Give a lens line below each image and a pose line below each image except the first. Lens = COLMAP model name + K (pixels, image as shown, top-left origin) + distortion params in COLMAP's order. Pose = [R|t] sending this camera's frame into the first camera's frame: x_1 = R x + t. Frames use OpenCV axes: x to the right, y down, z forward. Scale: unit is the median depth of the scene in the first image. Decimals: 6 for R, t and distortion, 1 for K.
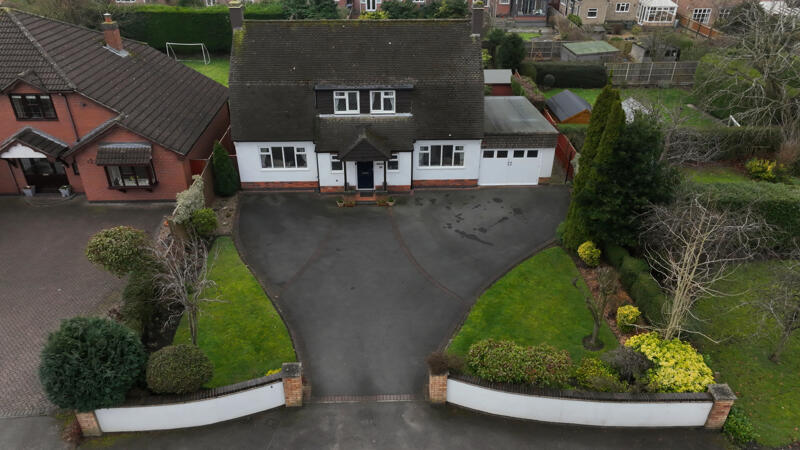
lens RADIAL K [[563.2, 0, 401.4], [0, 563.2, 226.9], [0, 0, 1]] dist [0.004759, 0.000188]
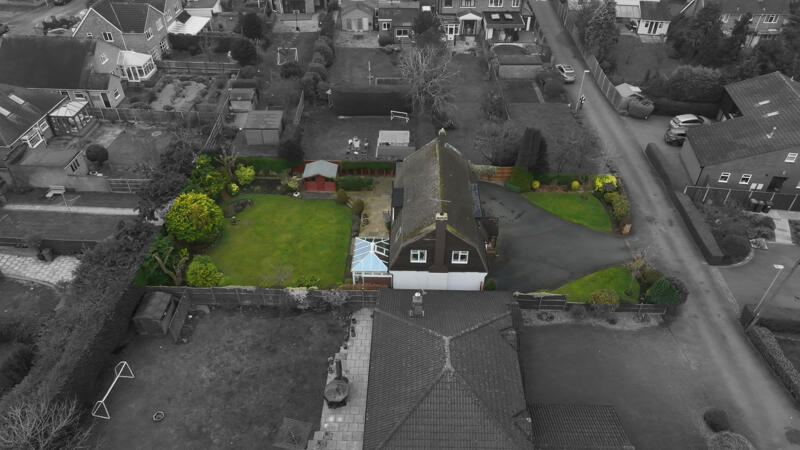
lens RADIAL K [[563.2, 0, 401.4], [0, 563.2, 226.9], [0, 0, 1]] dist [0.004759, 0.000188]
pose [[0.063155, -0.643391, 0.762928, -1.589646], [0.499965, 0.682007, 0.533762, -1.339491], [-0.863740, 0.347727, 0.364745, 0.622008]]
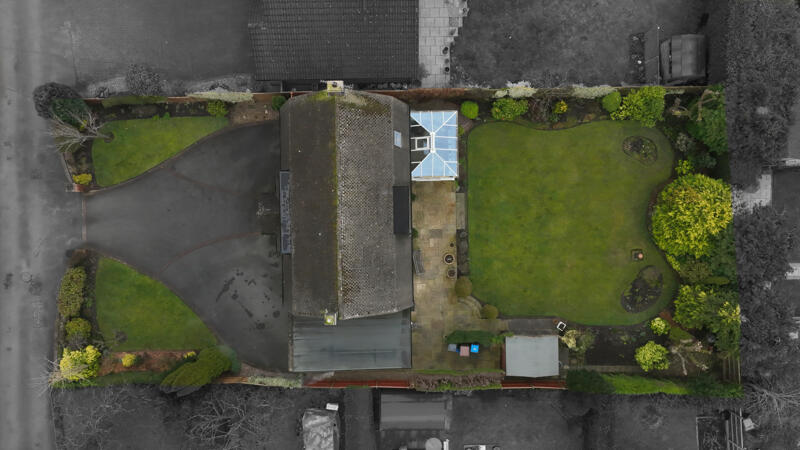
lens RADIAL K [[563.2, 0, 401.4], [0, 563.2, 226.9], [0, 0, 1]] dist [0.004759, 0.000188]
pose [[-0.023565, 0.999541, -0.019040, -0.017752], [-0.510574, 0.004341, 0.859823, -1.494115], [0.859511, 0.029983, 0.510238, 0.640505]]
